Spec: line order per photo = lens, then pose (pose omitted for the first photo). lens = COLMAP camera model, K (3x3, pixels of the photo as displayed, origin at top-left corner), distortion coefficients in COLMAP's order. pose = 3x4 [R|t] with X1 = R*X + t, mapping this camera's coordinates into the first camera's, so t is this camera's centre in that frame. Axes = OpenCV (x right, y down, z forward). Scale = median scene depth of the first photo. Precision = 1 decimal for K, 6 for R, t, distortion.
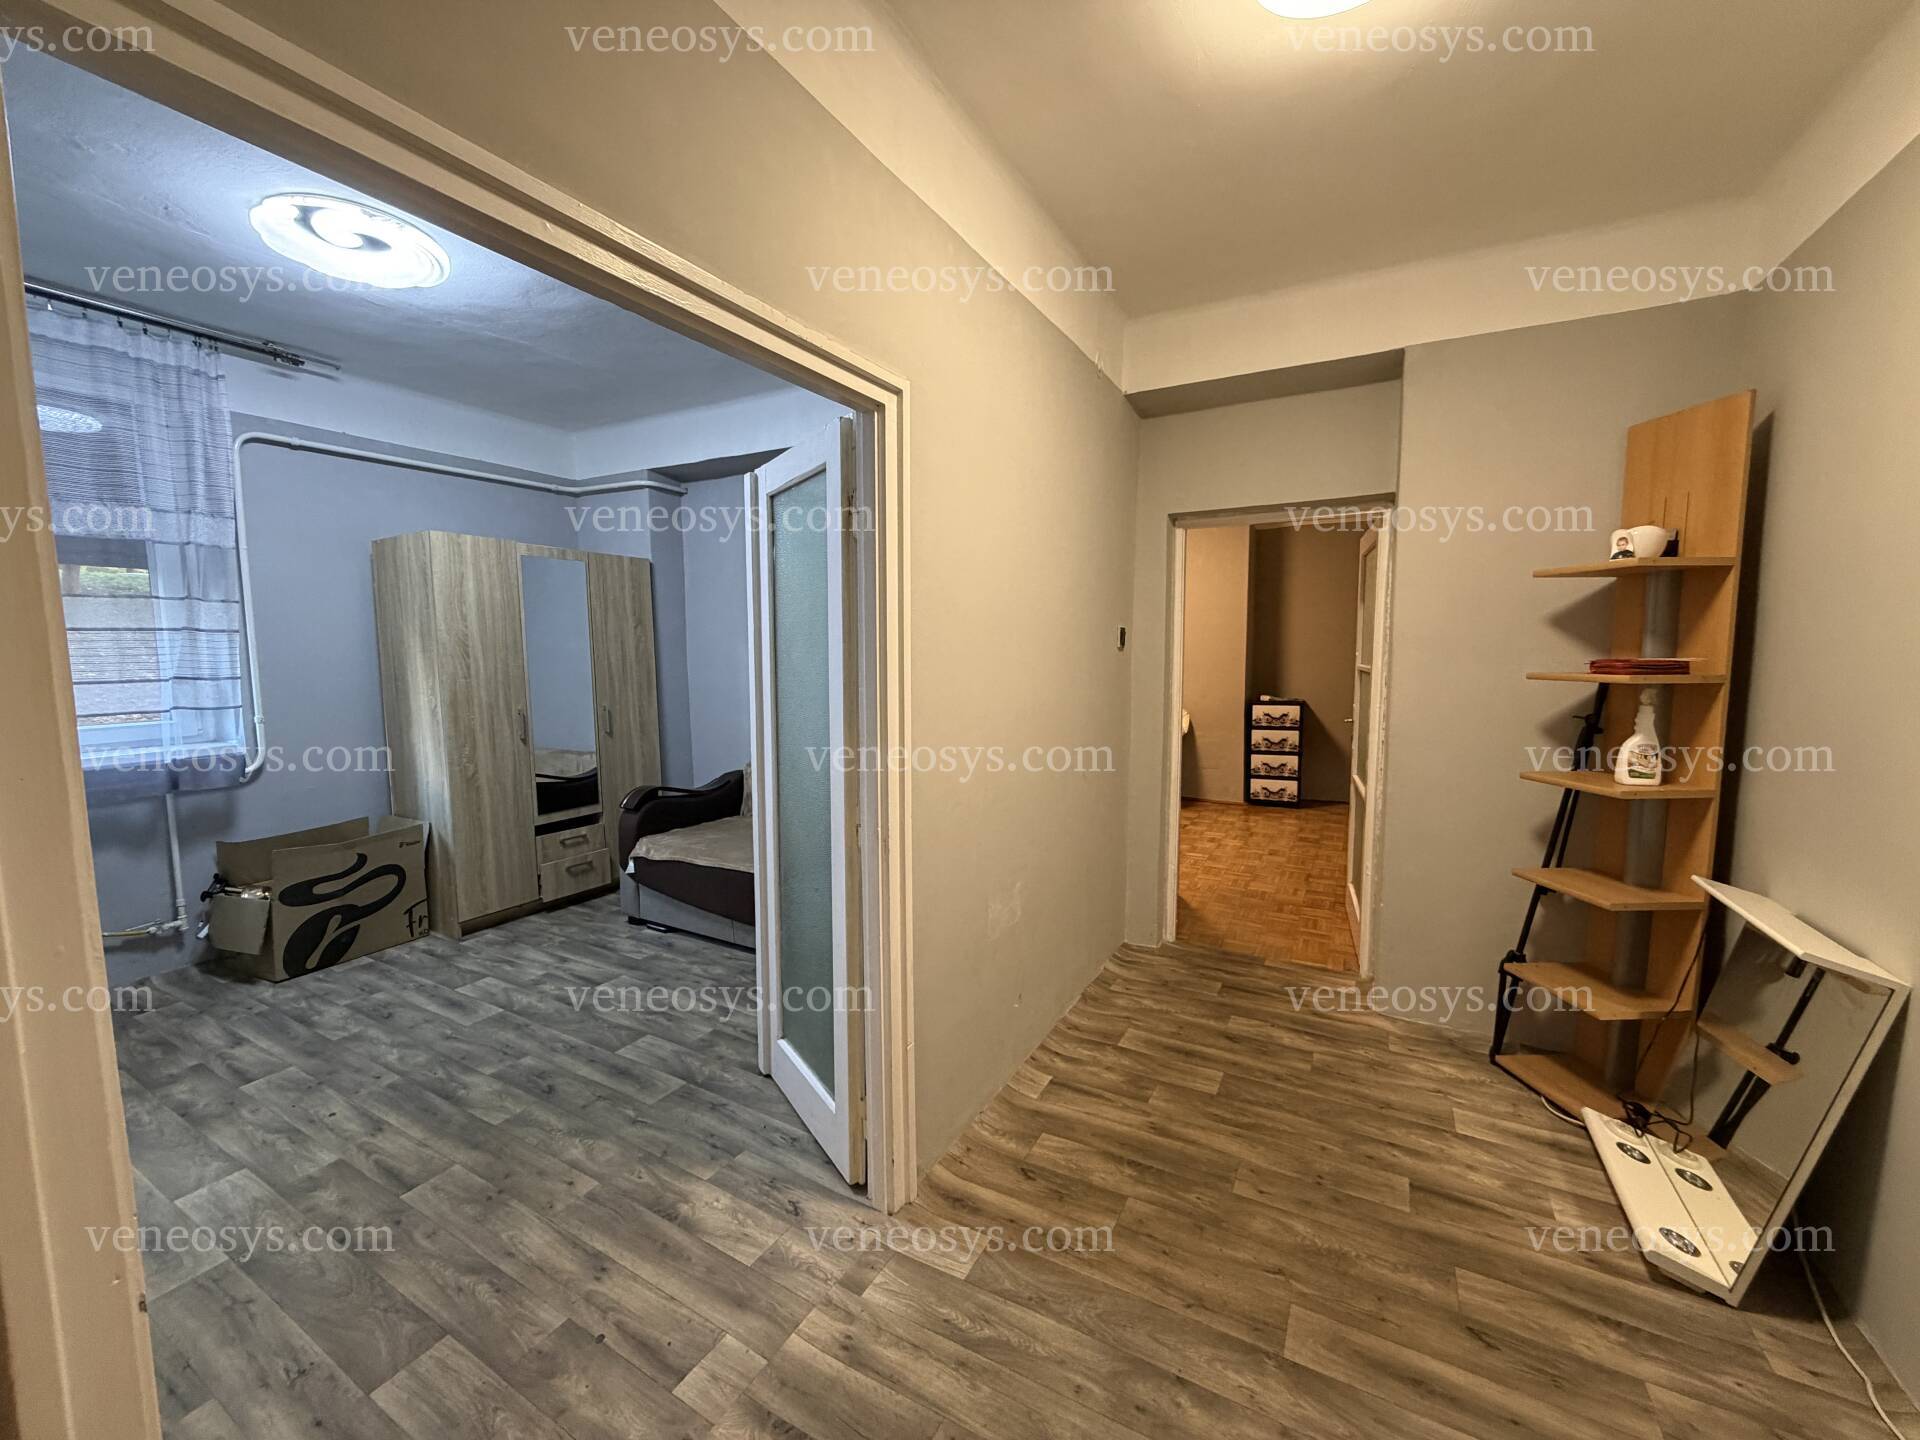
lens RADIAL K [[760.6, 0, 948.9], [0, 760.6, 719.8], [0, 0, 1]] dist [0.000483, -0.000048]
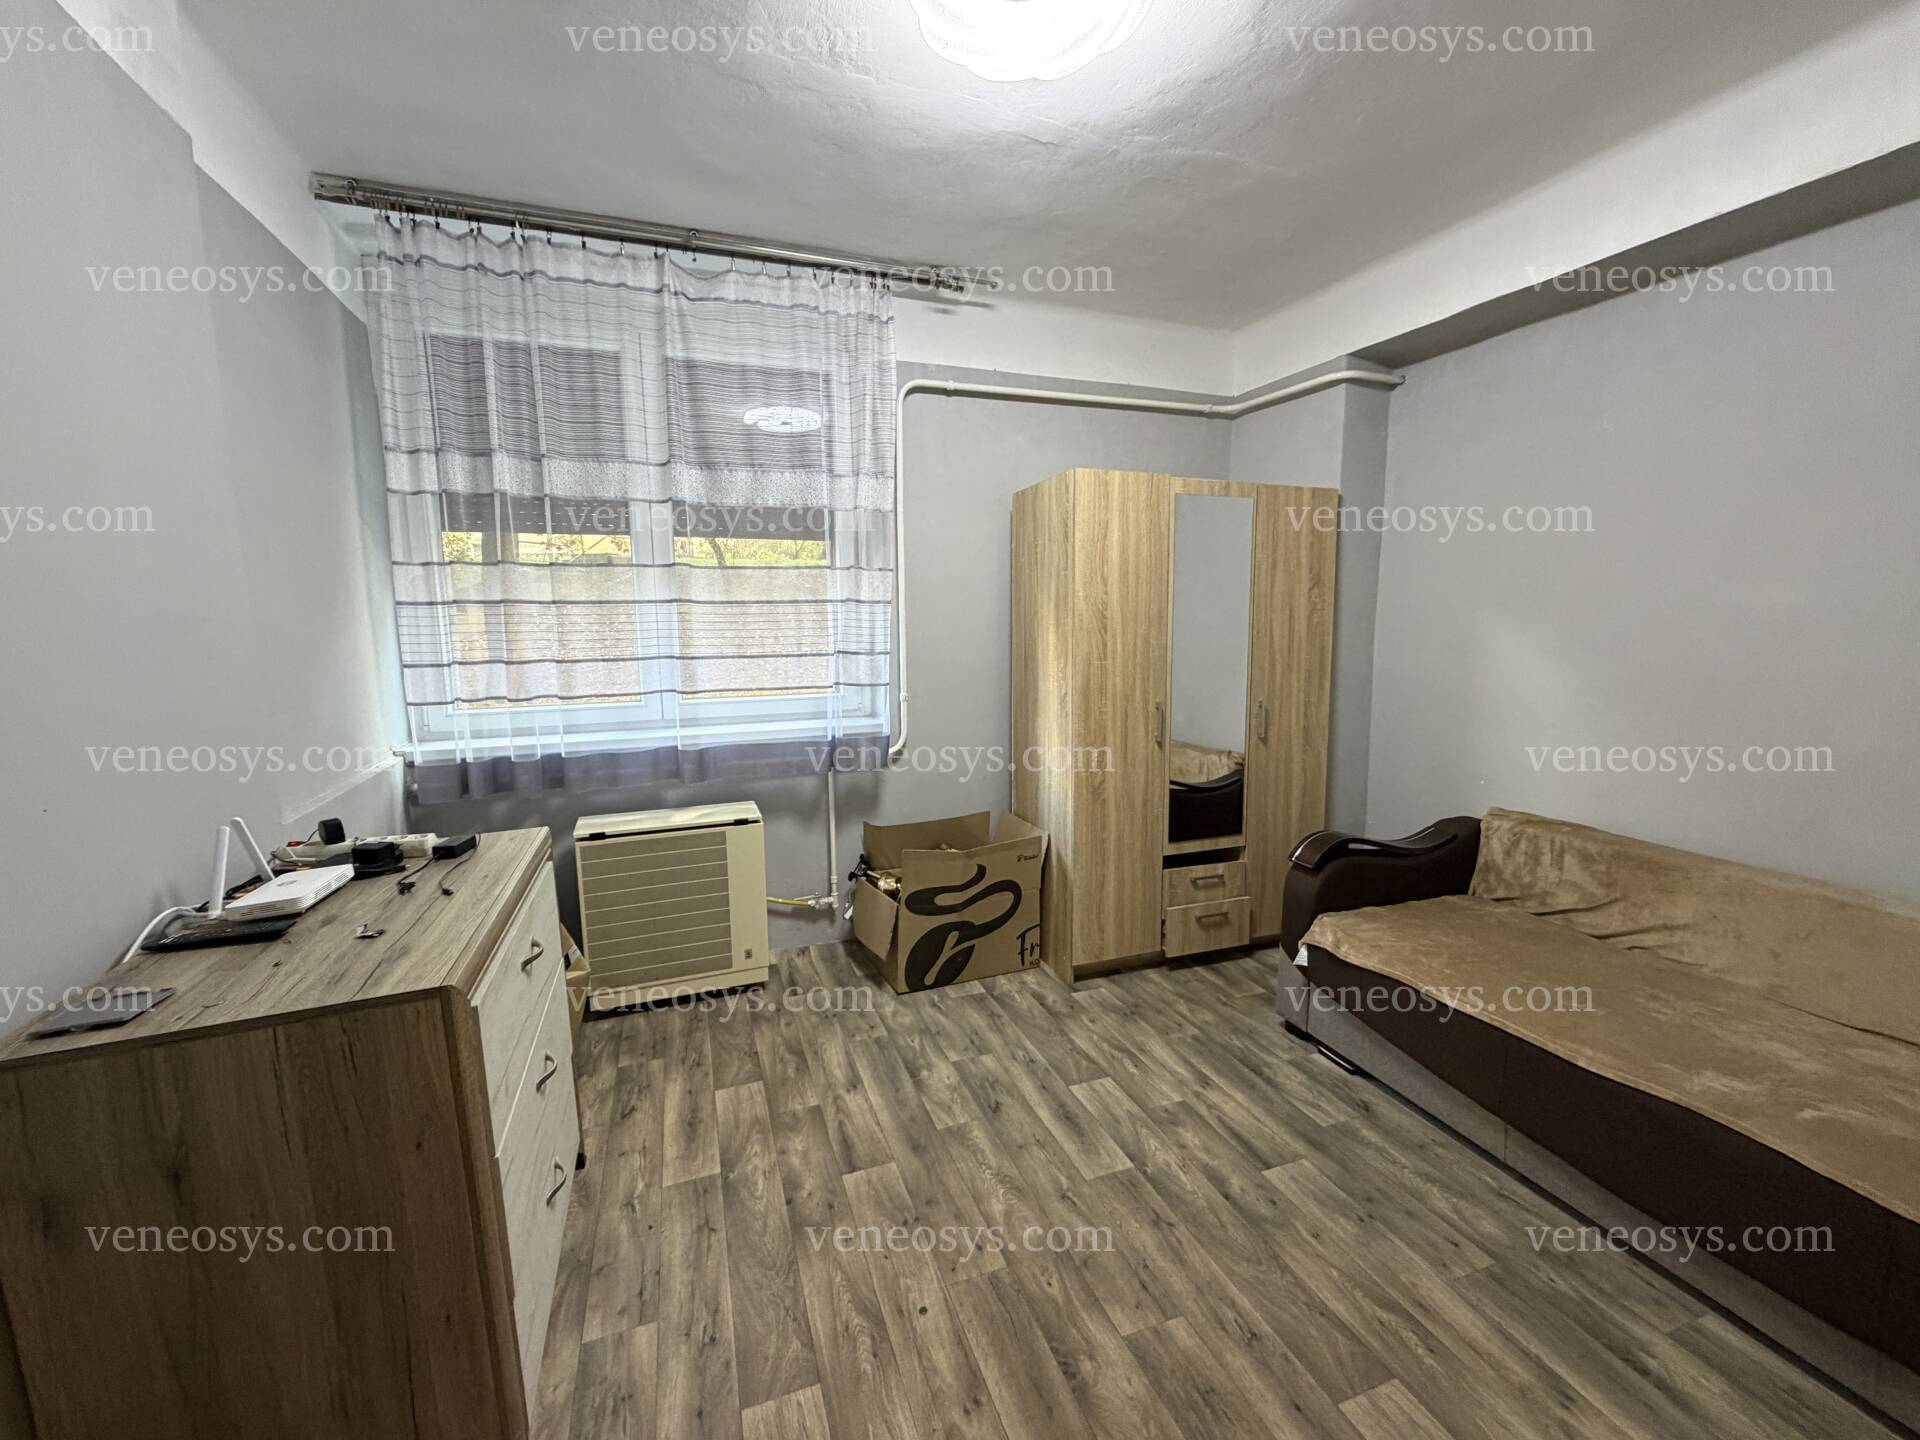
lens RADIAL K [[760.6, 0, 961.1], [0, 760.6, 707.8], [0, 0, 1]] dist [0.000483, -0.000048]
pose [[0.767294, 0.076641, -0.636700, -0.254604], [-0.058642, 0.997059, 0.049348, -0.036422], [0.638609, -0.000527, 0.769531, 0.323289]]
